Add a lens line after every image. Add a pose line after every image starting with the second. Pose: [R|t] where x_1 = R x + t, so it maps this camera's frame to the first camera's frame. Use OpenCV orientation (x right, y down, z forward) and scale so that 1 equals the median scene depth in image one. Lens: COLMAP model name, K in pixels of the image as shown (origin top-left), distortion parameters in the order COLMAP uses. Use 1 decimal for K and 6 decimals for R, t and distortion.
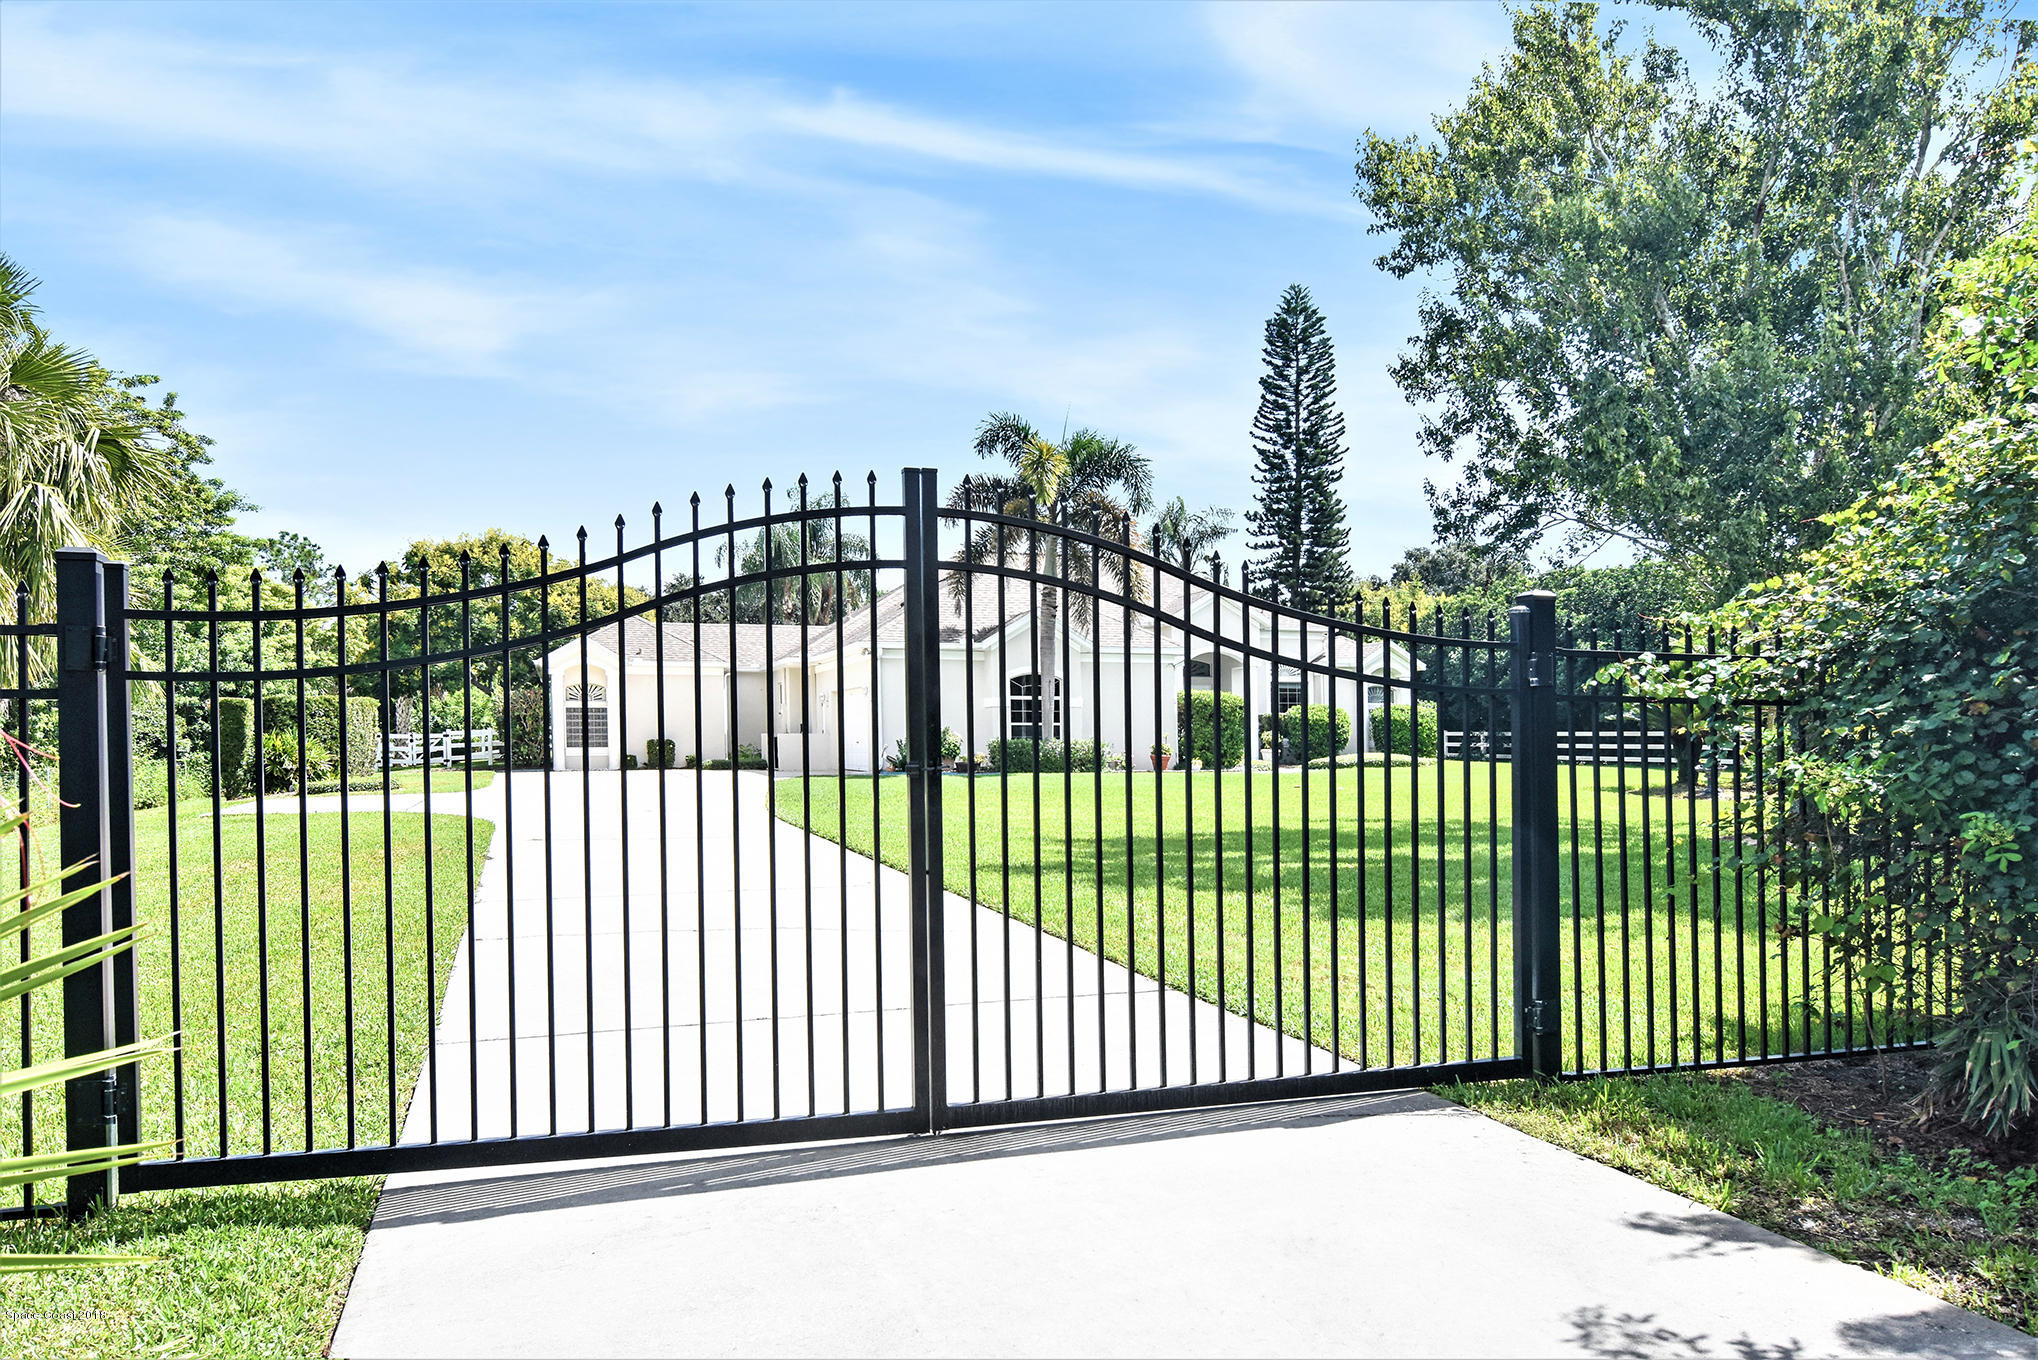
lens RADIAL K [[1346.3, 0, 1046.9], [0, 1346.3, 682.8], [0, 0, 1]] dist [0.070315, -0.000068]
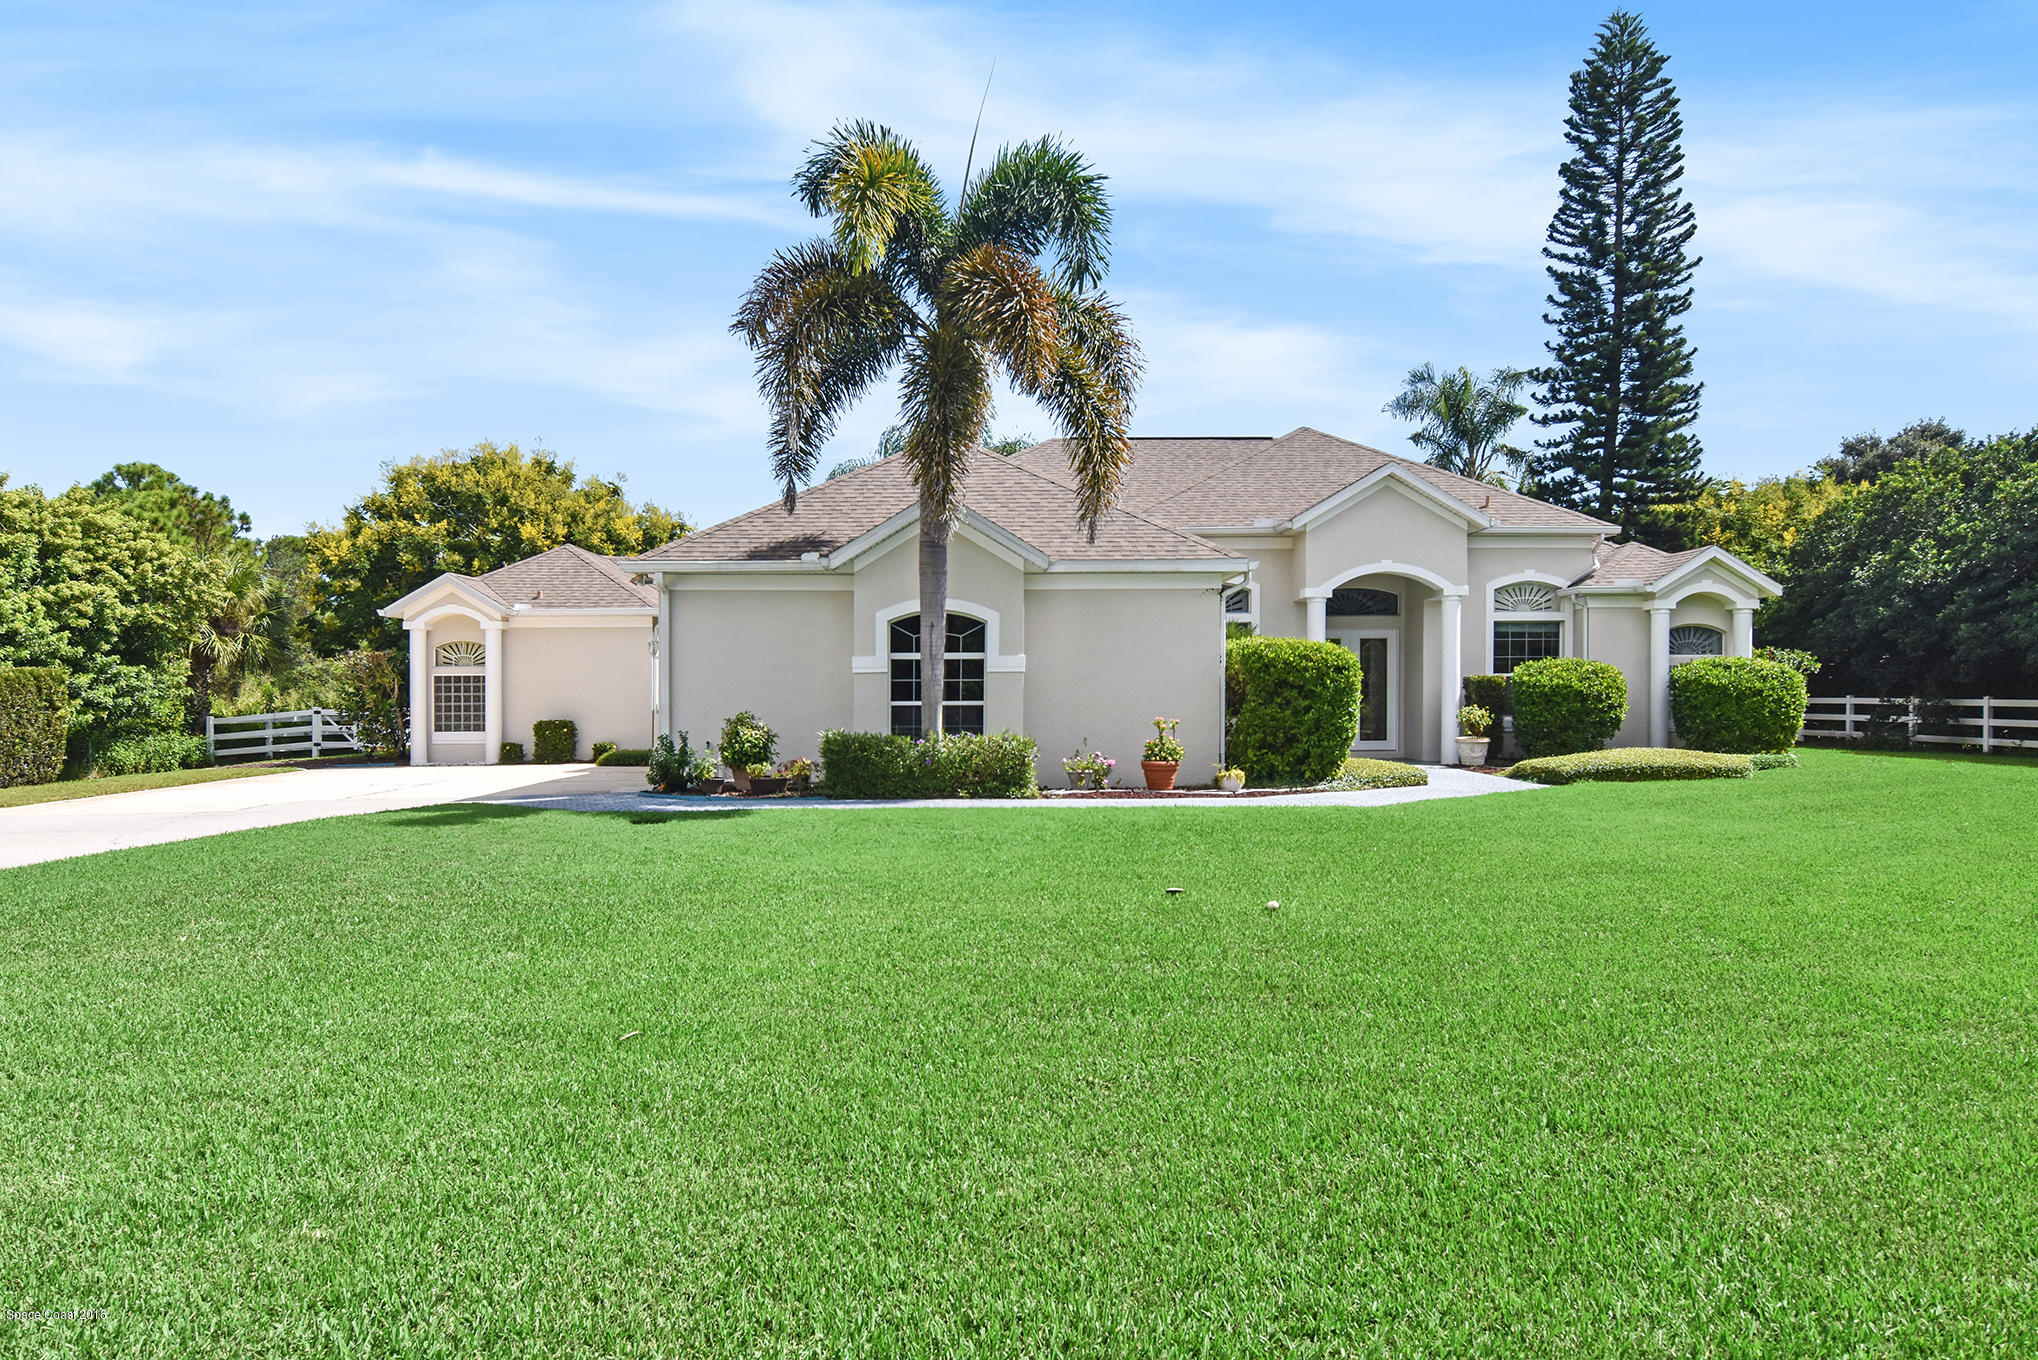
lens RADIAL K [[1384.0, 0, 1028.2], [0, 1384.0, 754.6], [0, 0, 1]] dist [-0.001163, -0.002510]
pose [[0.958146, 0.009218, -0.286132, 0.105965], [0.016132, 0.996155, 0.086110, 0.000925], [0.285825, -0.087122, 0.954313, 0.255538]]
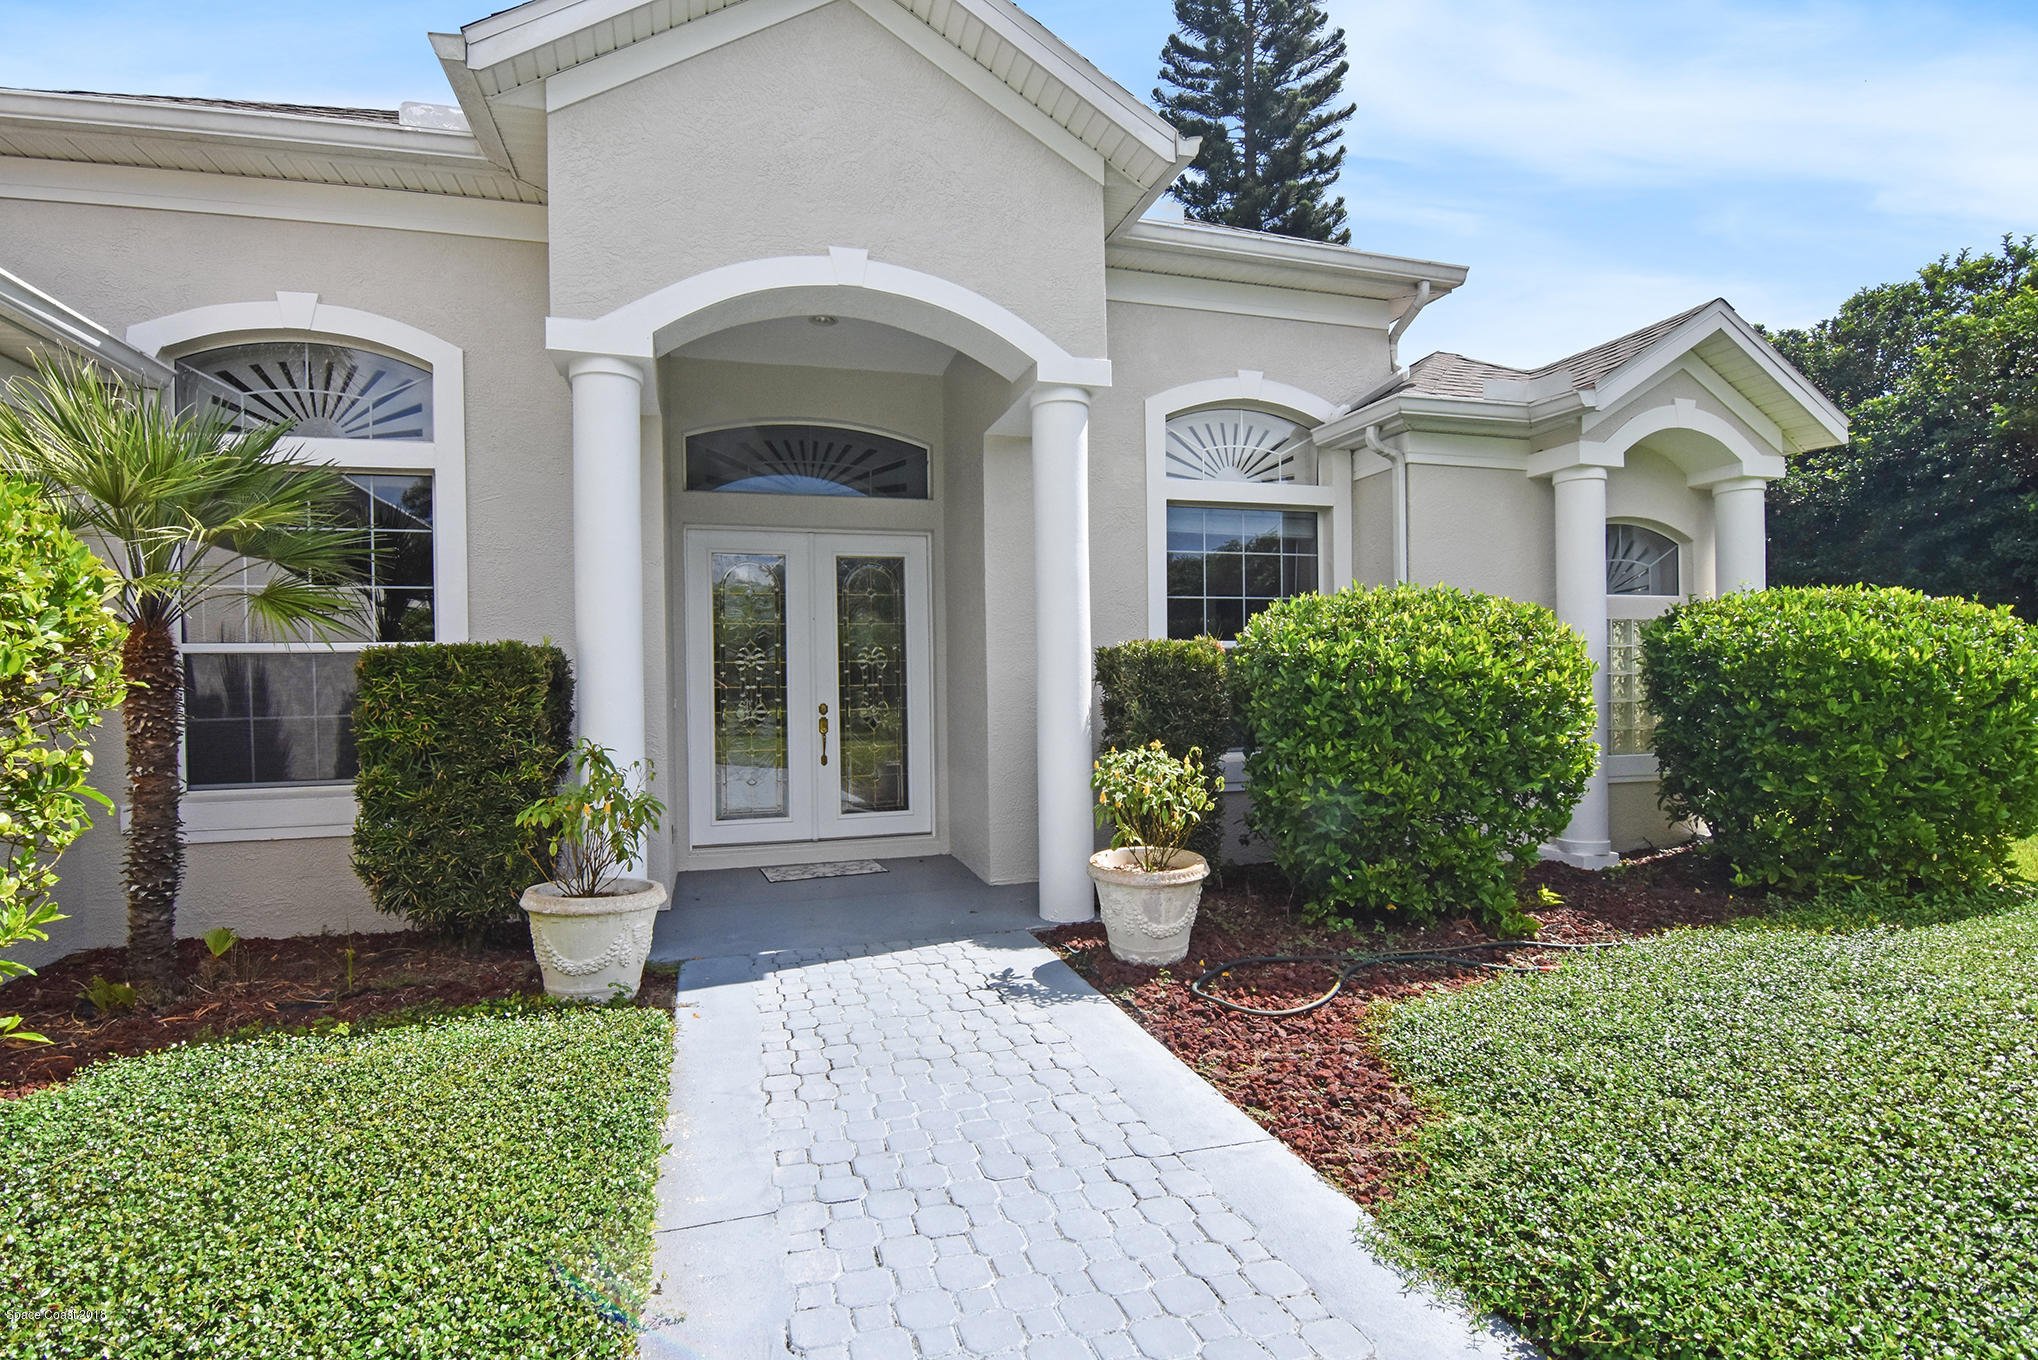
lens RADIAL K [[1004.8, 0, 1019.0], [0, 1004.8, 680.0], [0, 0, 1]] dist [-0.001059, -0.001069]
pose [[0.999753, -0.012936, -0.018055, 0.105940], [0.013708, 0.998969, 0.043270, 0.015867], [0.017476, -0.043507, 0.998900, 0.627363]]
